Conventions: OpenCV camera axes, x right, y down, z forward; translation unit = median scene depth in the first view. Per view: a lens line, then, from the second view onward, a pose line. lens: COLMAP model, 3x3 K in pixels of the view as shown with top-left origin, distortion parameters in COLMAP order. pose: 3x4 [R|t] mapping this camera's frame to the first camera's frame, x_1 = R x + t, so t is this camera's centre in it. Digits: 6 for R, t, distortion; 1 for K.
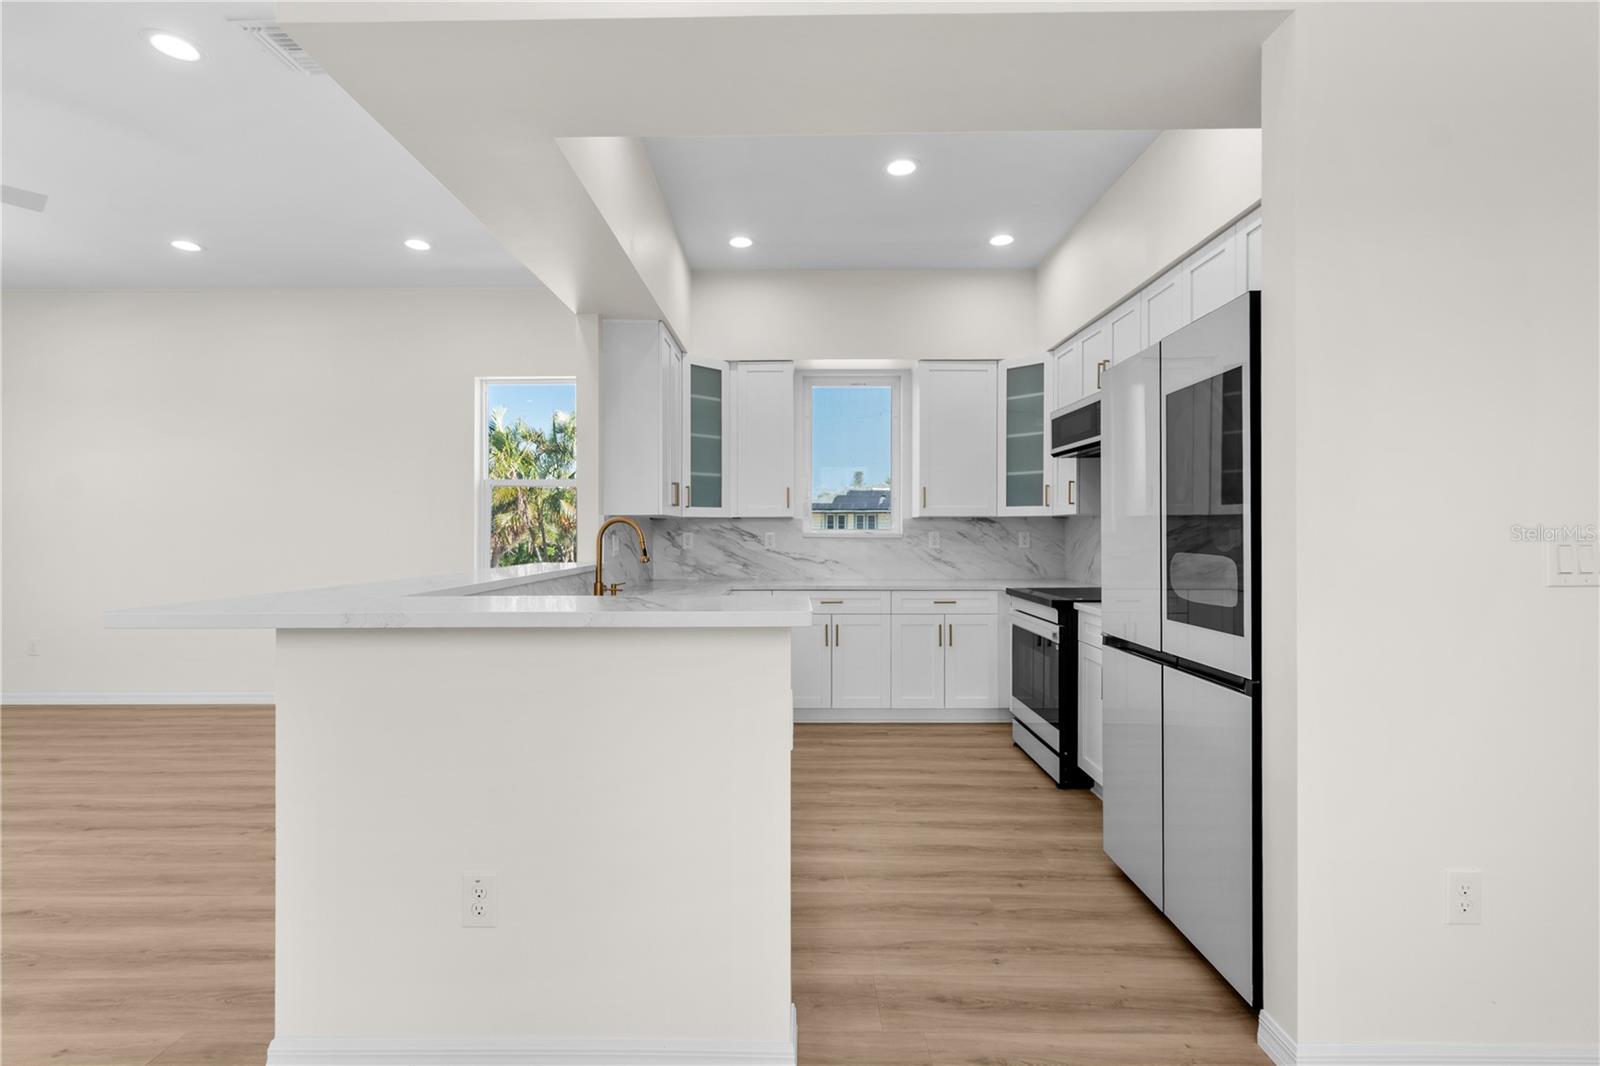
lens RADIAL K [[716.1, 0, 804.3], [0, 716.1, 534.9], [0, 0, 1]] dist [0.003051, -0.001700]
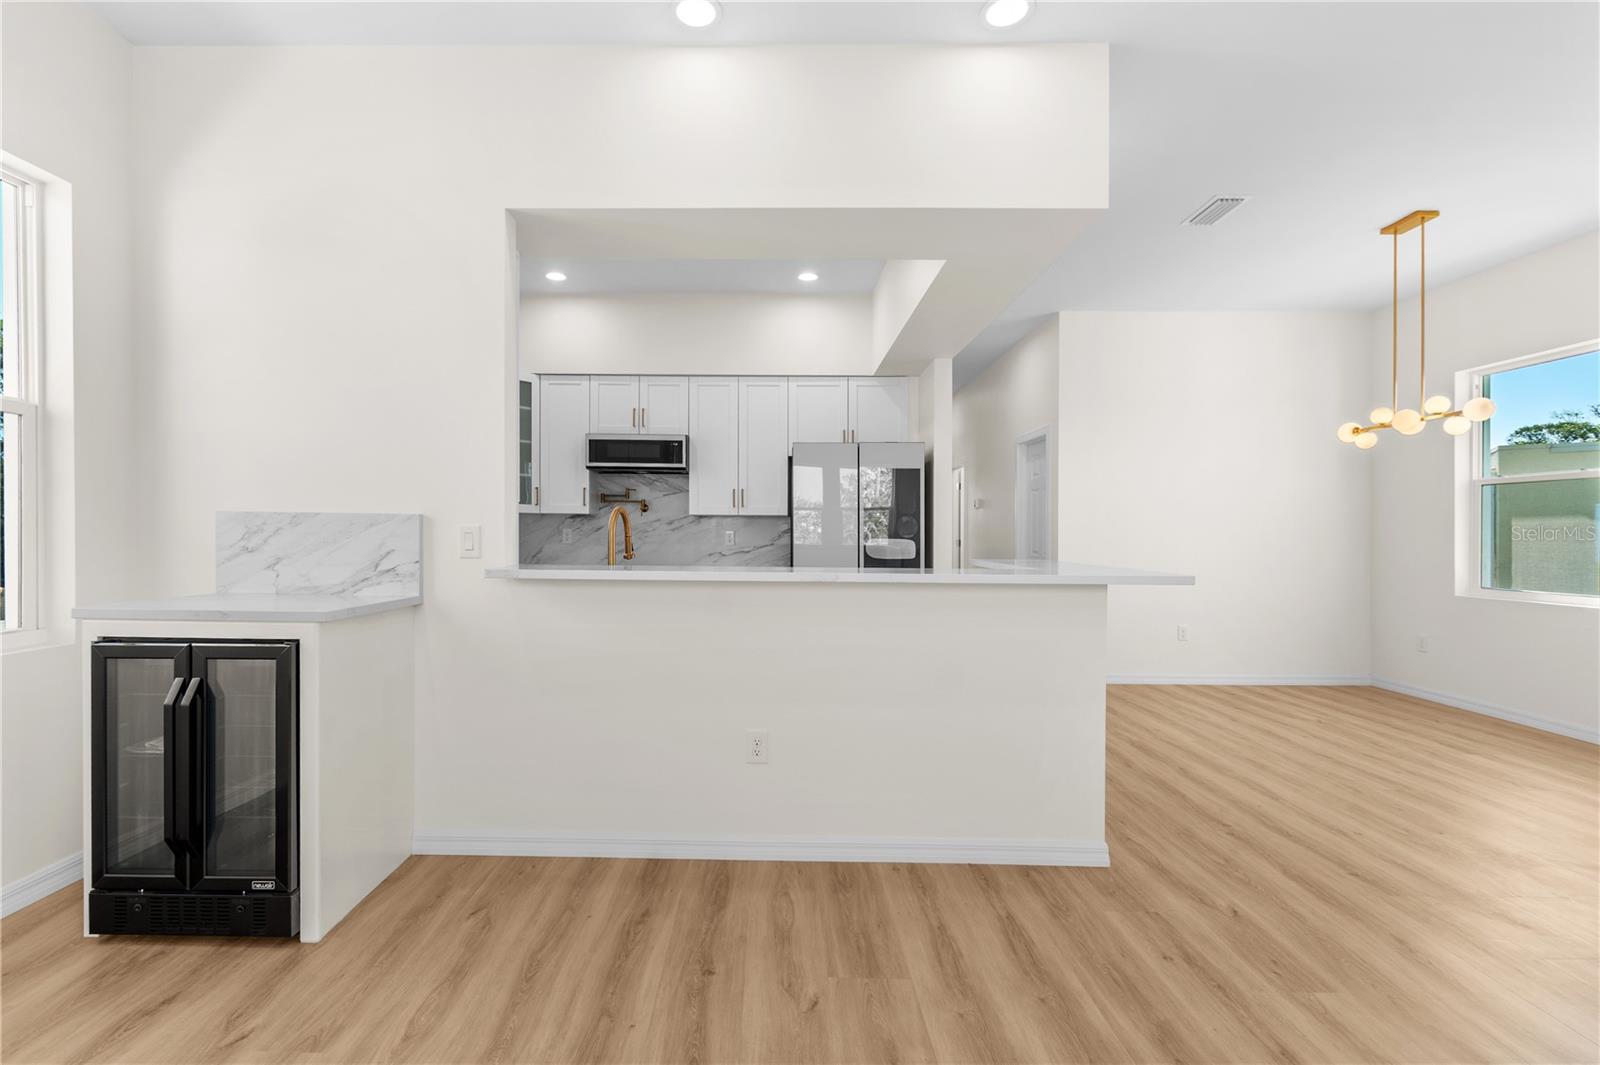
lens RADIAL K [[716.1, 0, 759.3], [0, 716.1, 539.9], [0, 0, 1]] dist [0.003051, -0.001700]
pose [[0.021082, -0.007717, 0.999748, -0.859850], [-0.006153, 0.999950, 0.007848, 0.005842], [-0.999759, -0.006317, 0.021033, 0.636077]]
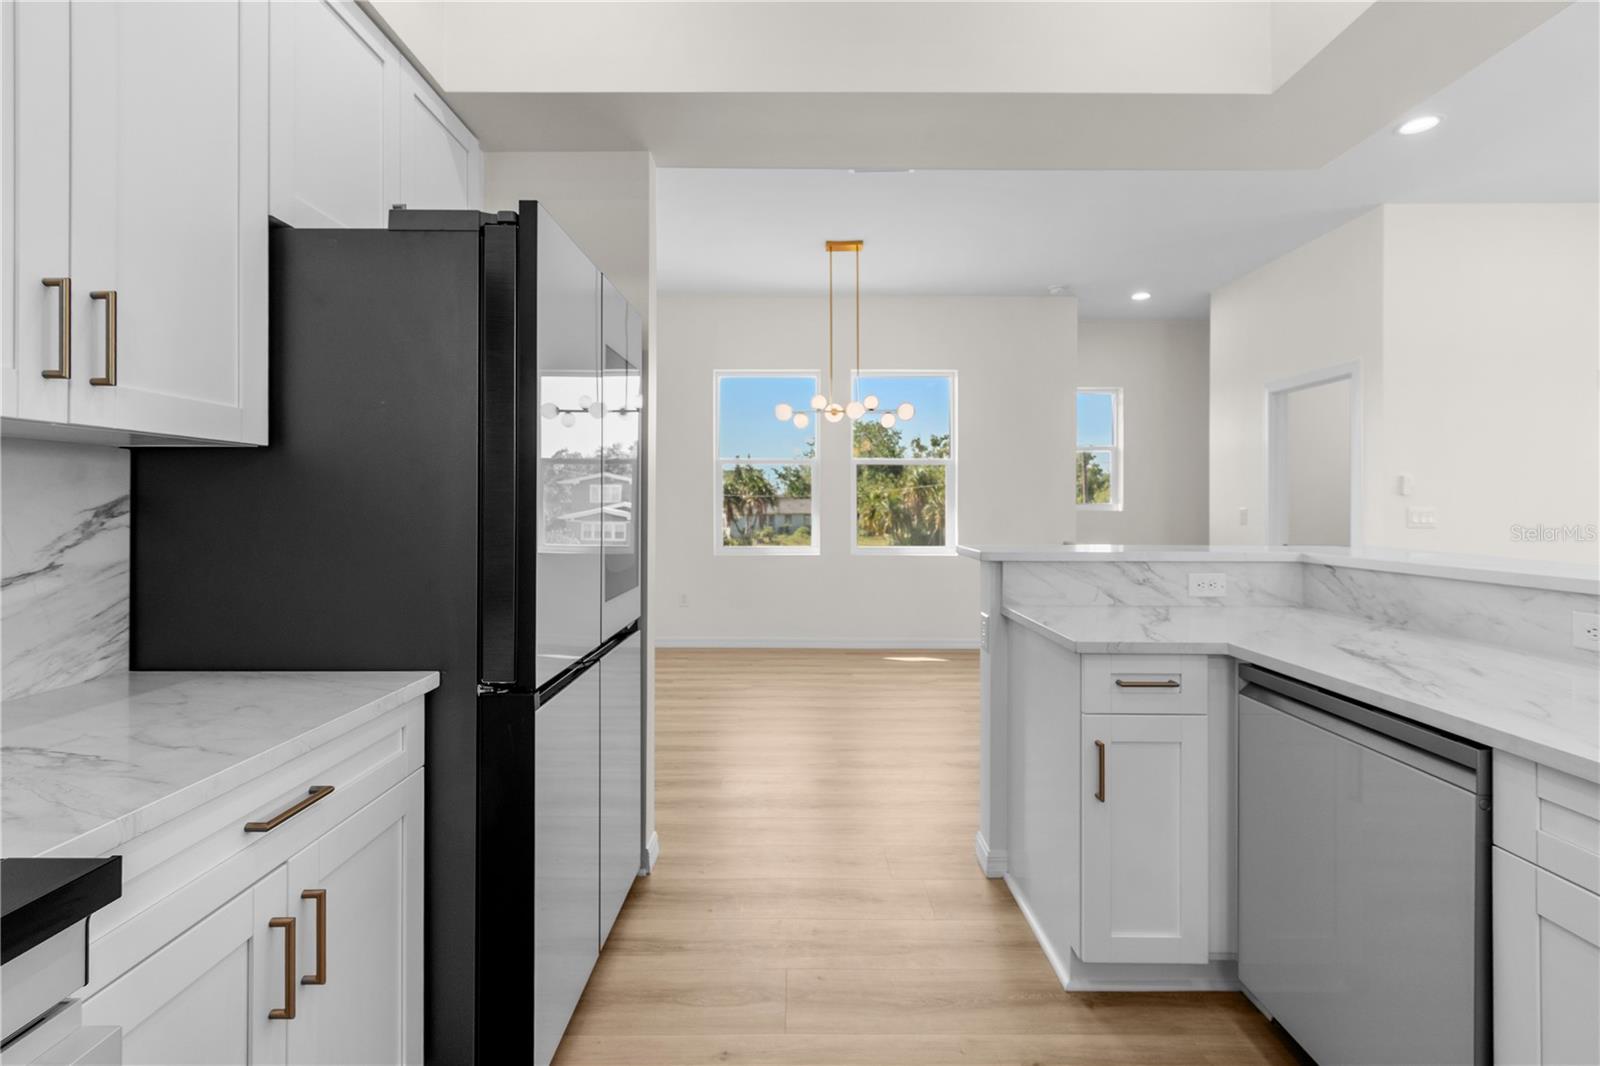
lens RADIAL K [[716.1, 0, 796.3], [0, 716.1, 501.5], [0, 0, 1]] dist [0.003051, -0.001700]
pose [[-0.999953, -0.000184, 0.009731, 0.131139], [-0.000223, 0.999992, -0.004022, -0.000981], [-0.009730, -0.004024, -0.999945, 0.928522]]
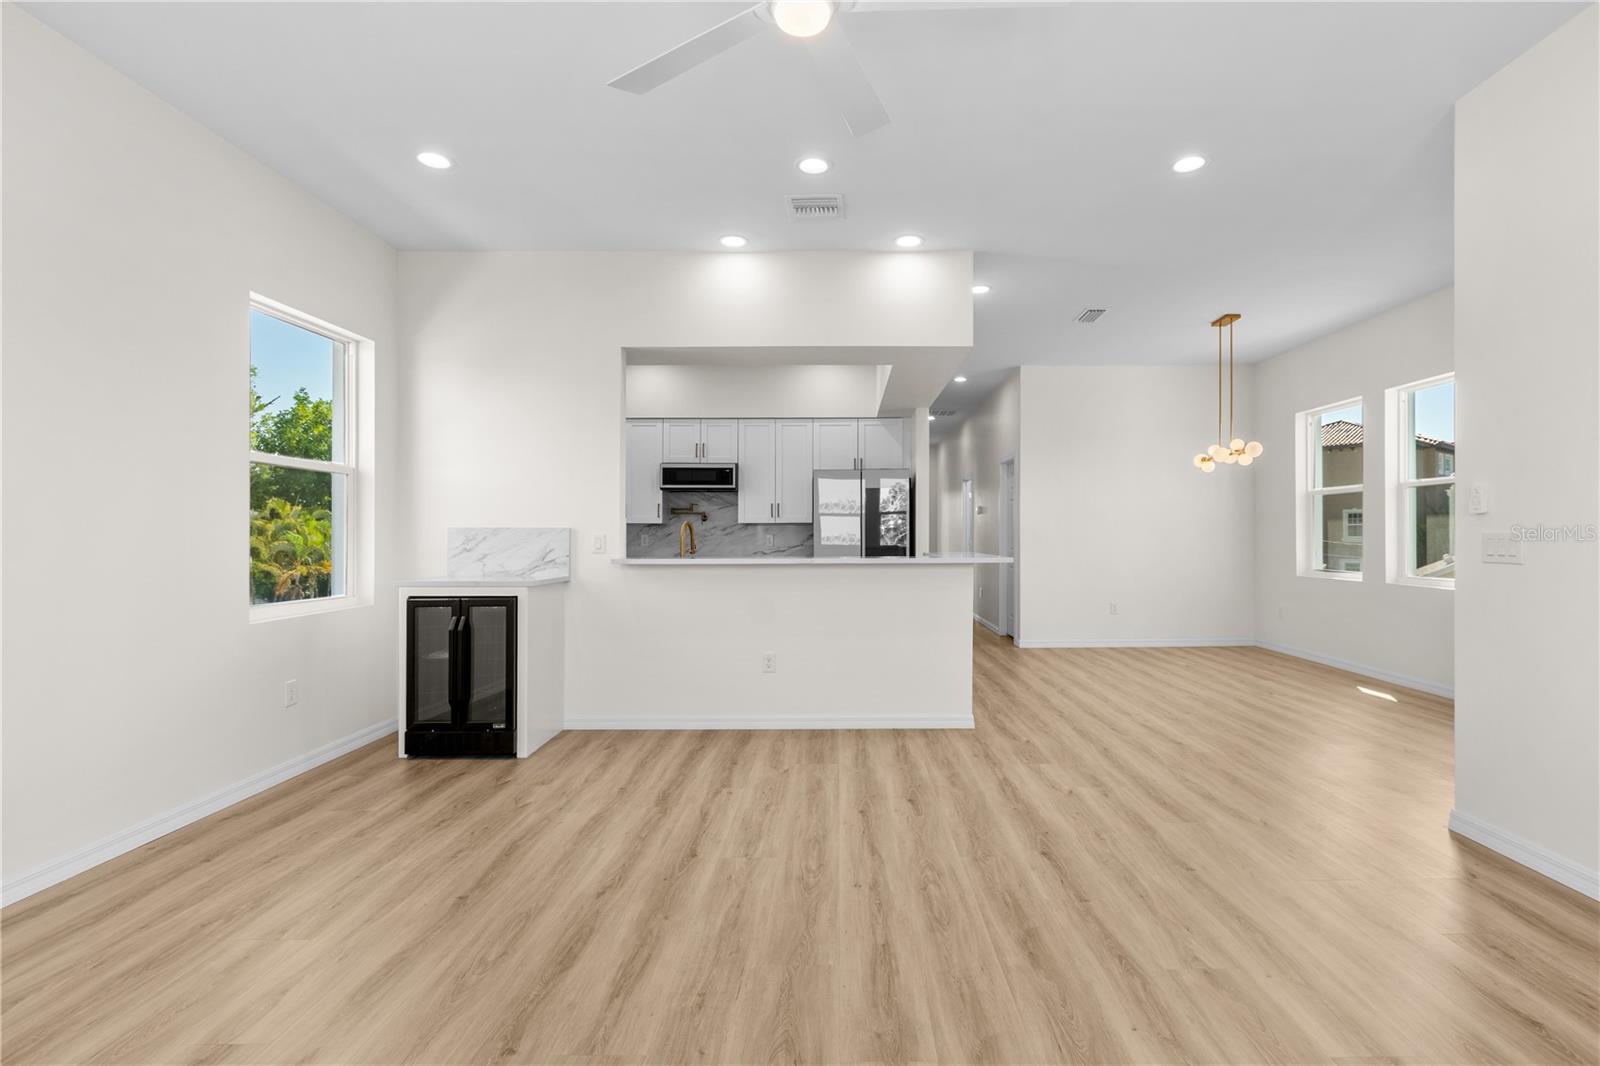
lens RADIAL K [[716.1, 0, 838.3], [0, 716.1, 525.4], [0, 0, 1]] dist [0.003051, -0.001700]
pose [[0.002681, 0.017477, 0.999844, -1.281291], [0.005242, 0.999833, -0.017491, 0.007448], [-0.999983, 0.005288, 0.002589, 0.547588]]
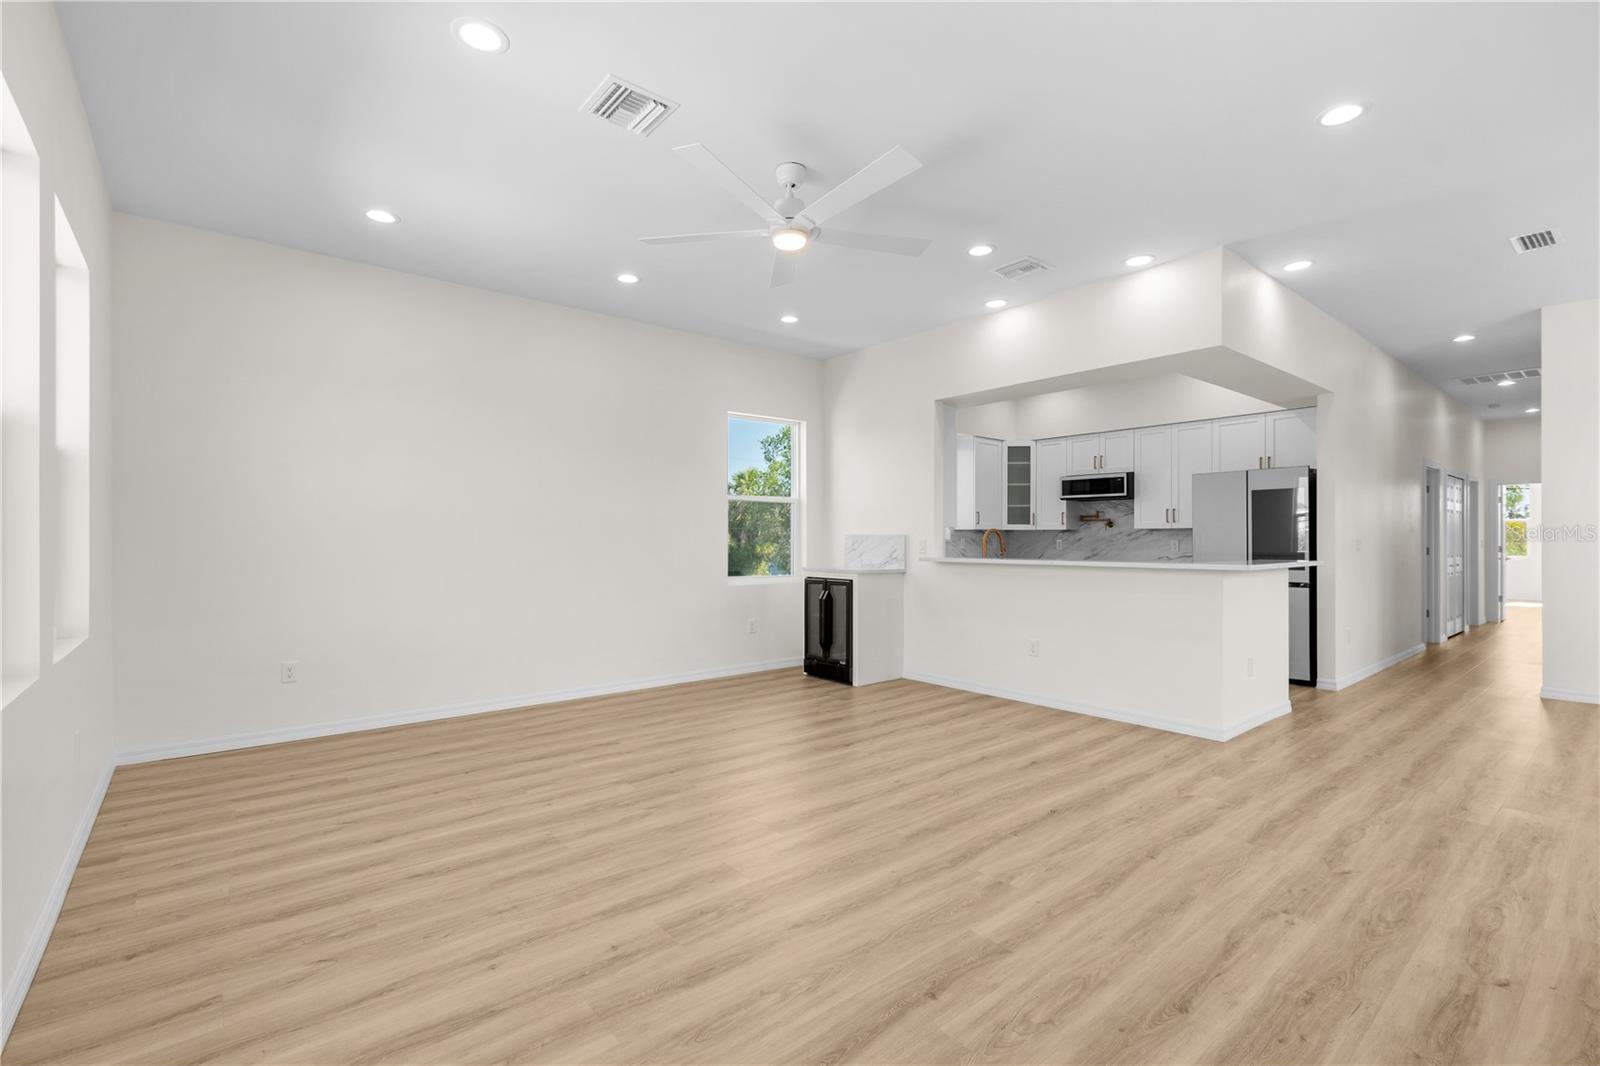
lens RADIAL K [[716.1, 0, 793.5], [0, 716.1, 536.9], [0, 0, 1]] dist [0.003051, -0.001700]
pose [[0.772205, 0.005797, 0.635347, -1.337934], [-0.002350, 0.999978, -0.006269, 0.004519], [-0.635369, 0.003348, 0.772202, -0.019352]]
